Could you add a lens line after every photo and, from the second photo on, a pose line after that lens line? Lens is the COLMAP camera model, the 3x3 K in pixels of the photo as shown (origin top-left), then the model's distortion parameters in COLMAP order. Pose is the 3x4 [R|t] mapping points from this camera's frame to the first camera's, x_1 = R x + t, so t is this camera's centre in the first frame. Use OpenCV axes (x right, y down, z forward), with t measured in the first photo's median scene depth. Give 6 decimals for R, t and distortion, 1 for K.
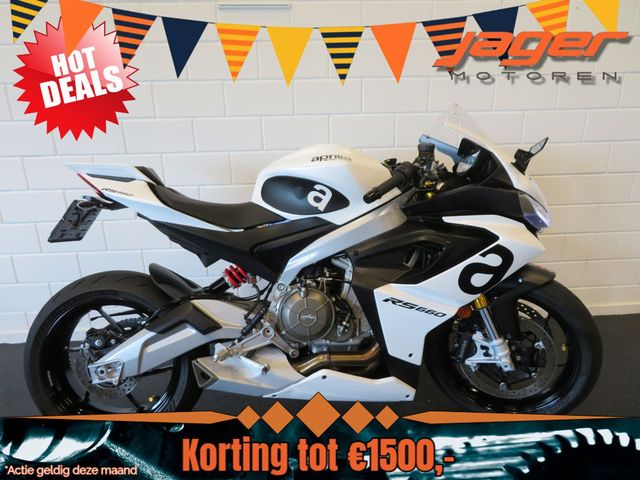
lens RADIAL K [[457.5, 0, 320.0], [0, 457.5, 240.0], [0, 0, 1]] dist [-0.010649, 0.002282]
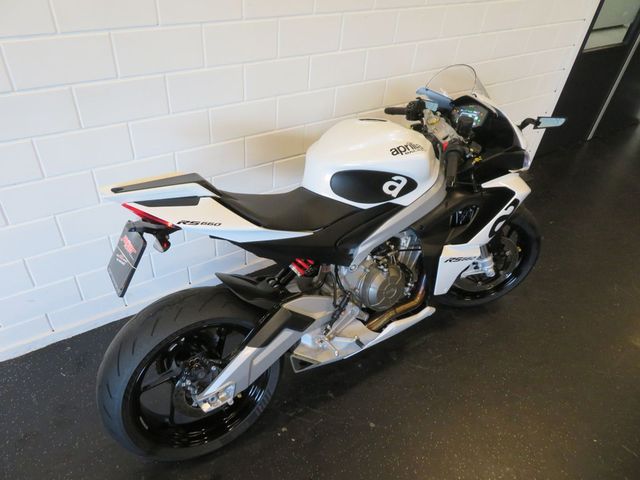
lens RADIAL K [[457.5, 0, 320.0], [0, 457.5, 240.0], [0, 0, 1]] dist [-0.010649, 0.002282]
pose [[0.865524, -0.243203, 0.437859, -0.621947], [0.071365, 0.925163, 0.372802, -0.371497], [-0.495757, -0.291421, 0.818107, 0.185151]]
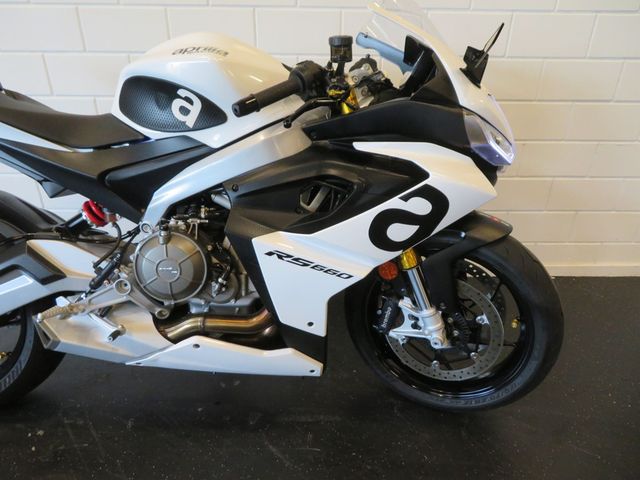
lens RADIAL K [[457.5, 0, 320.0], [0, 457.5, 240.0], [0, 0, 1]] dist [-0.010649, 0.002282]
pose [[0.998508, 0.047998, -0.026024, 0.231382], [-0.043922, 0.989267, 0.139364, 0.003058], [0.032433, -0.138013, 0.989899, 0.258687]]
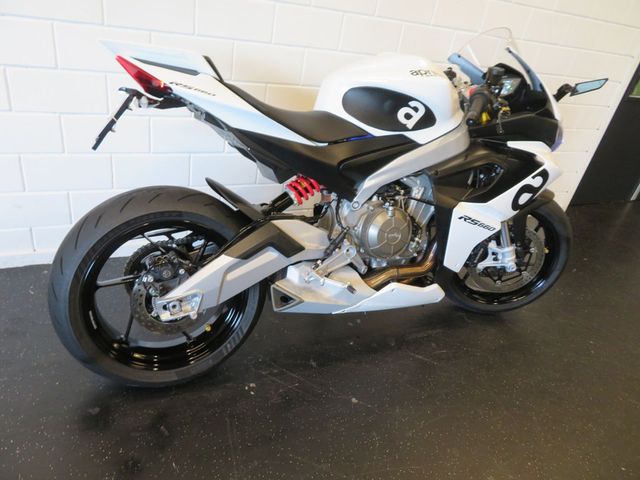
lens RADIAL K [[457.5, 0, 320.0], [0, 457.5, 240.0], [0, 0, 1]] dist [-0.010649, 0.002282]
pose [[0.913891, -0.041407, 0.403843, -0.566605], [-0.049558, 0.975965, 0.212217, -0.028413], [-0.402924, -0.213957, 0.889873, 0.150891]]
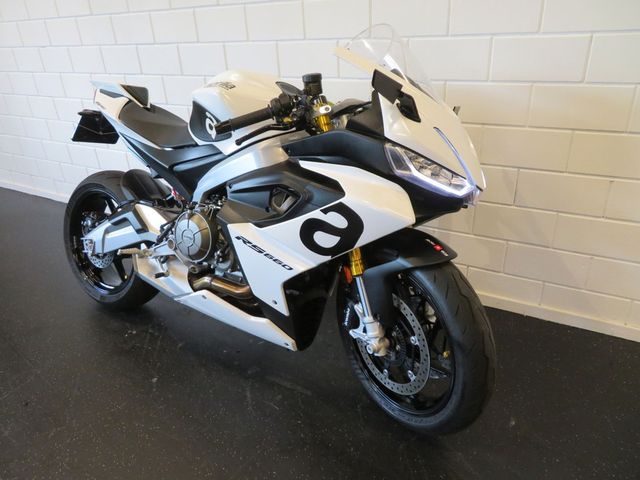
lens RADIAL K [[457.5, 0, 320.0], [0, 457.5, 240.0], [0, 0, 1]] dist [-0.010649, 0.002282]
pose [[0.827024, 0.224539, -0.515377, 0.752912], [-0.149831, 0.971648, 0.182893, -0.065724], [0.541832, -0.074038, 0.837220, 0.260593]]
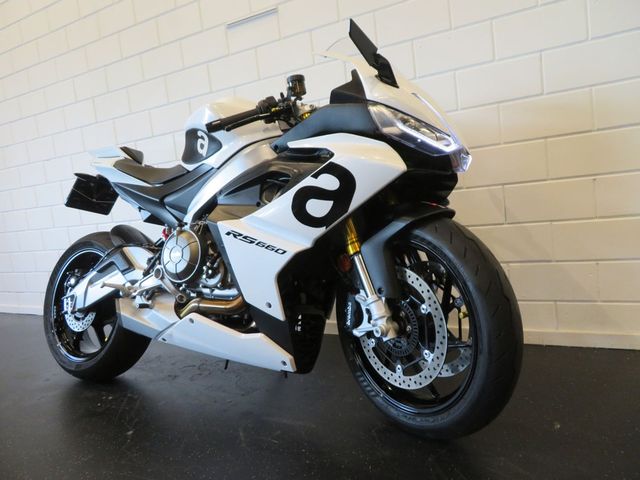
lens RADIAL K [[457.5, 0, 320.0], [0, 457.5, 240.0], [0, 0, 1]] dist [-0.010649, 0.002282]
pose [[0.842675, -0.024533, -0.537863, 0.767183], [-0.080505, 0.981991, -0.170919, 0.275056], [0.532369, 0.187330, 0.825524, 0.308165]]
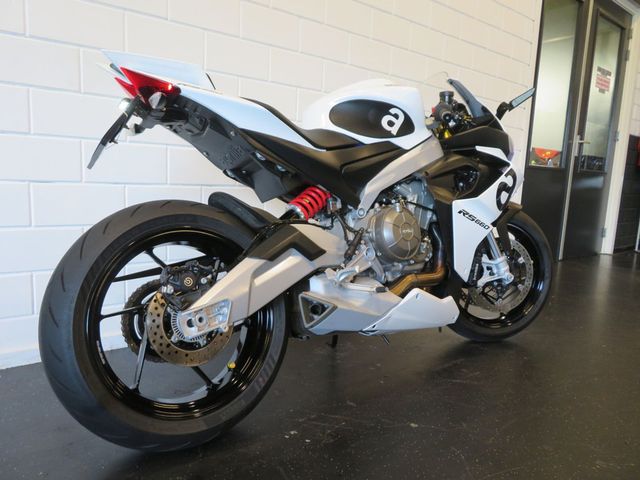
lens RADIAL K [[457.5, 0, 320.0], [0, 457.5, 240.0], [0, 0, 1]] dist [-0.010649, 0.002282]
pose [[0.824171, -0.033133, 0.565371, -0.724495], [0.135803, 0.980724, -0.140493, 0.291856], [-0.549818, 0.192570, 0.812784, 0.281144]]
